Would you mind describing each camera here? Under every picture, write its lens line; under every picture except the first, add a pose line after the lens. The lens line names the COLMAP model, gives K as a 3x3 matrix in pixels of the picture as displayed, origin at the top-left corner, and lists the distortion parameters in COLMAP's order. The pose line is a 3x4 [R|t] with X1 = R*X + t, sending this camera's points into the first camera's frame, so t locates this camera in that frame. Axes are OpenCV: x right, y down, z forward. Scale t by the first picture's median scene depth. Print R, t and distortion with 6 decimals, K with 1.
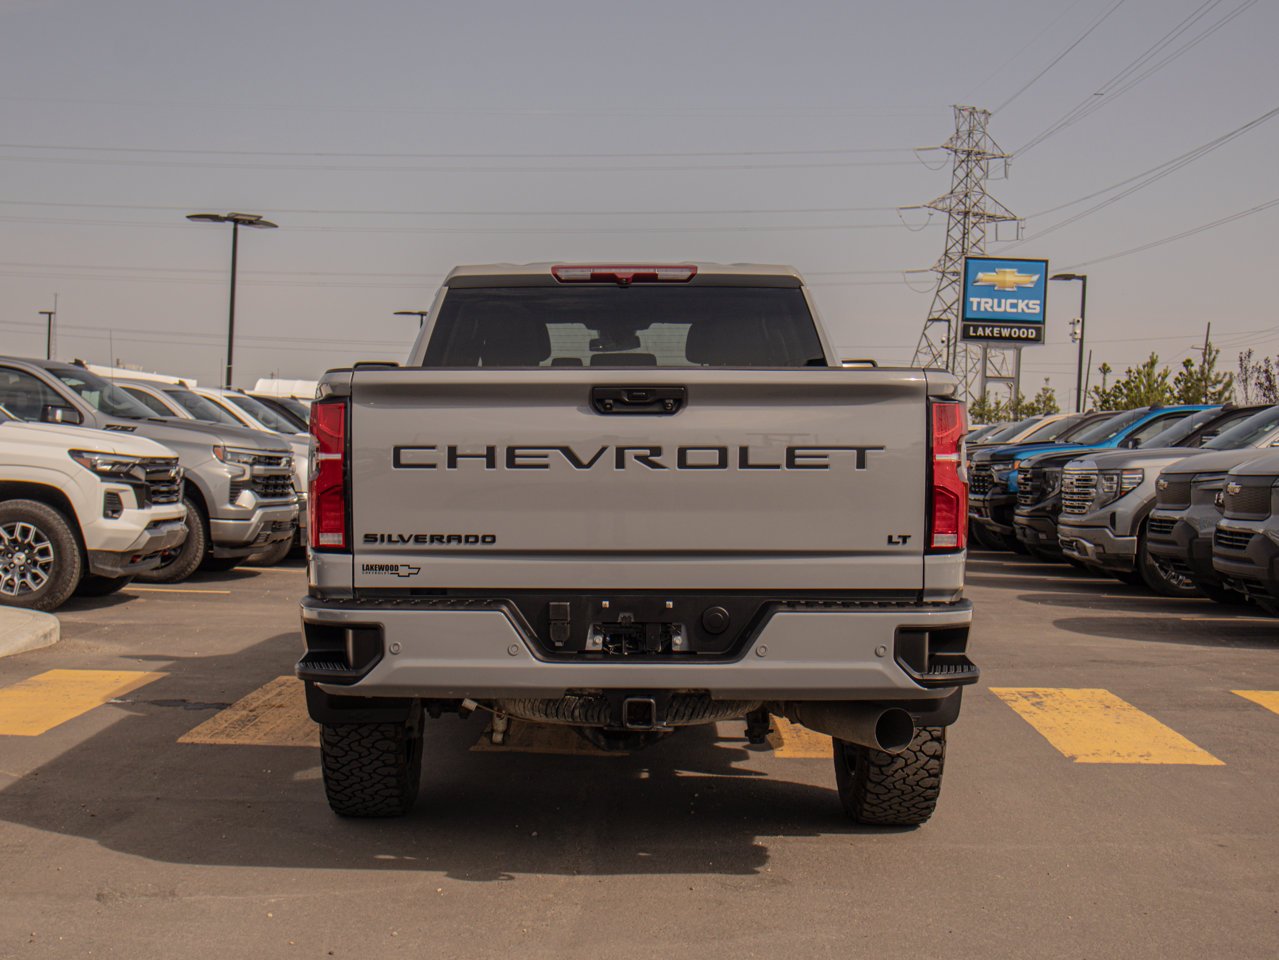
lens RADIAL K [[1808.7, 0, 578.7], [0, 1808.7, 475.5], [0, 0, 1]] dist [0.040014, 0.027960]
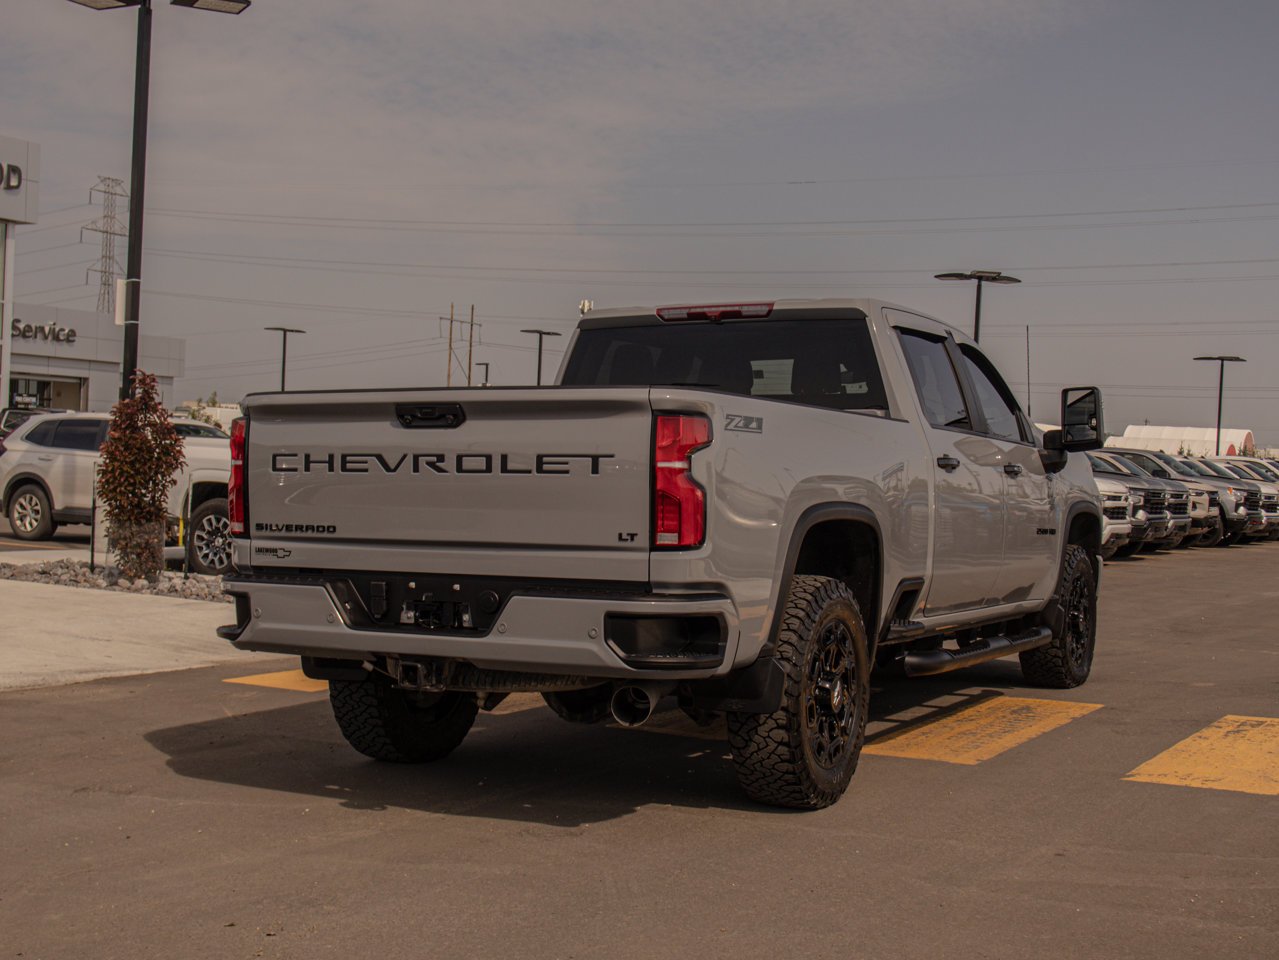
lens RADIAL K [[1671.6, 0, 639.5], [0, 1671.6, 480.0], [0, 0, 1]] dist [0.024687, 0.008376]
pose [[0.896301, 0.007387, -0.443385, 0.643086], [-0.016694, 0.999715, -0.017091, 0.017458], [0.443132, 0.022720, 0.896168, 0.064757]]
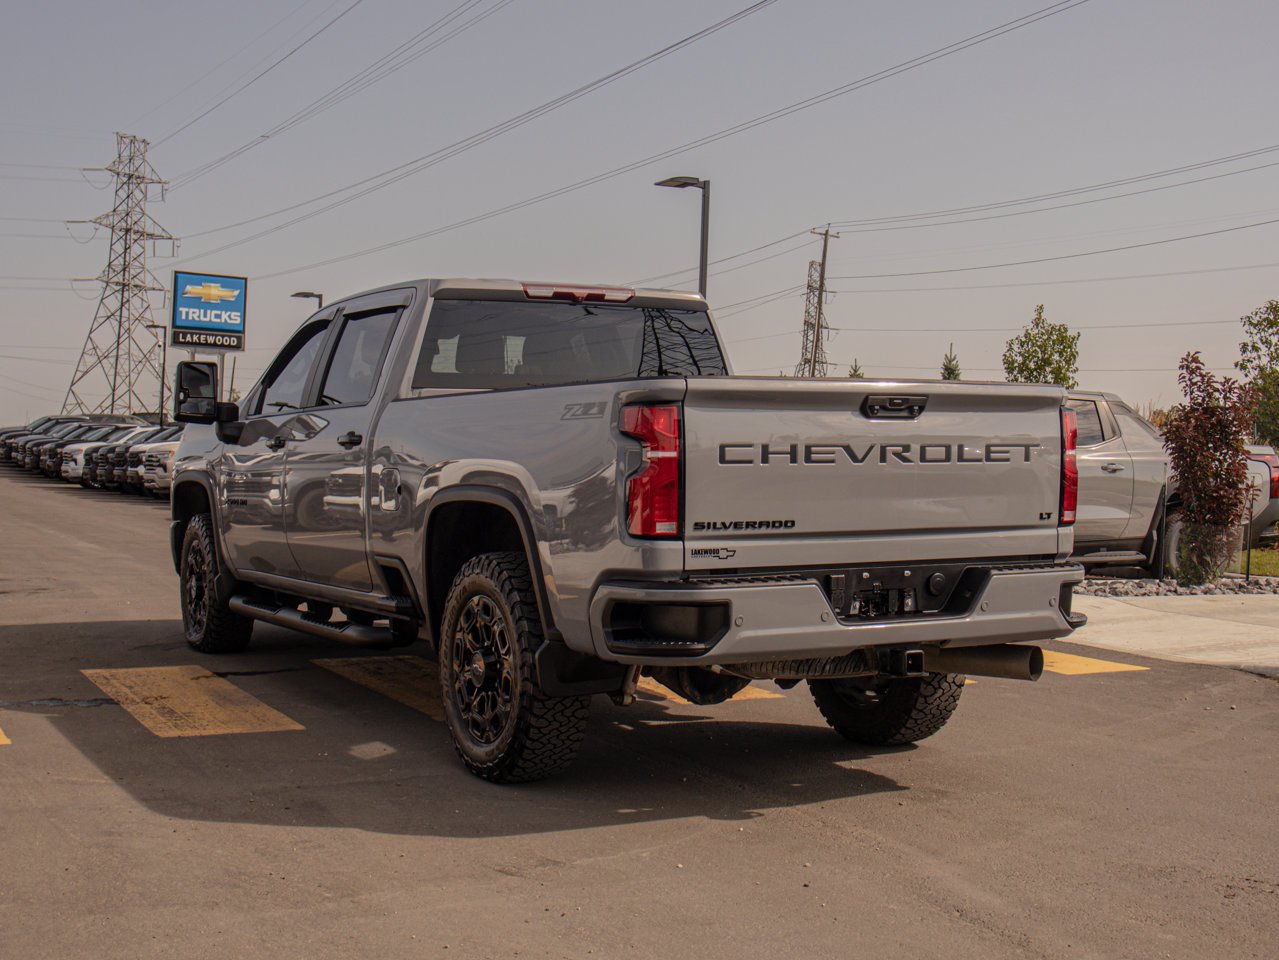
lens RADIAL K [[1583.5, 0, 644.1], [0, 1583.5, 456.6], [0, 0, 1]] dist [0.011747, 0.008784]
pose [[0.862545, -0.005415, 0.505952, -0.644952], [0.008164, 0.999961, -0.003216, -0.005862], [-0.505915, 0.006905, 0.862556, 0.161489]]
